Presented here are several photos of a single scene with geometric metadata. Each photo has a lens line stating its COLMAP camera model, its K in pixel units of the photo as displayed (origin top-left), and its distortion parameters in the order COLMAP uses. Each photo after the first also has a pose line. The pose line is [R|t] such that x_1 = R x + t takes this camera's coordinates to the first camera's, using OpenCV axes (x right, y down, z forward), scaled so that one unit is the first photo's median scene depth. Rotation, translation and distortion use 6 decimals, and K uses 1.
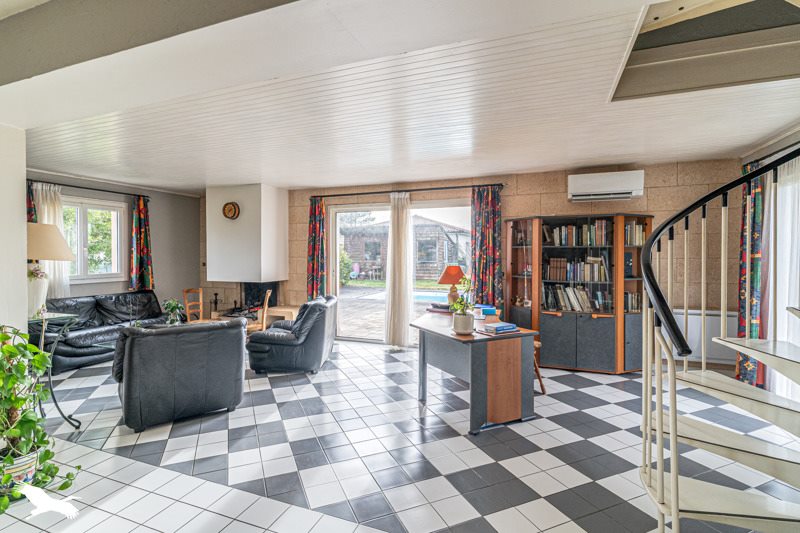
lens RADIAL K [[399.7, 0, 391.7], [0, 399.7, 258.4], [0, 0, 1]] dist [-0.003606, -0.000493]
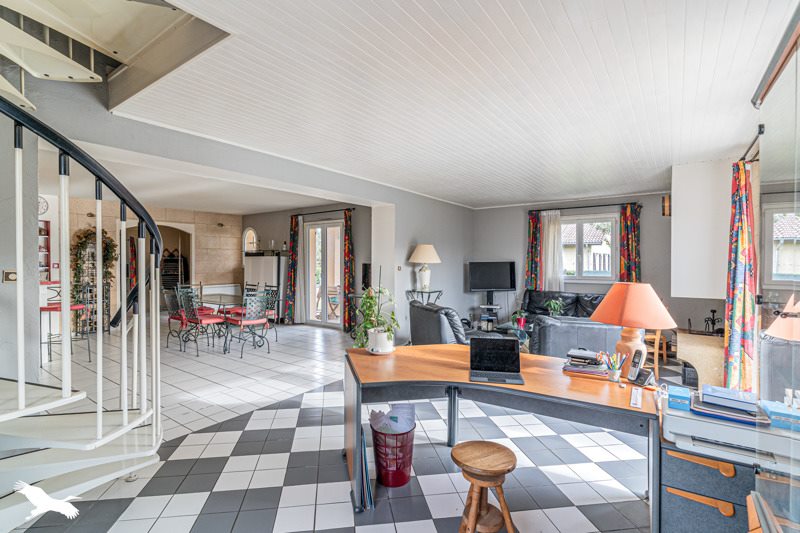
lens RADIAL K [[399.7, 0, 393.8], [0, 399.7, 266.0], [0, 0, 1]] dist [-0.003606, -0.000493]
pose [[-0.278576, 0.008235, -0.960379, 0.605813], [-0.011674, 0.999860, 0.011960, 0.000748], [0.960343, 0.014543, -0.278441, 0.785663]]
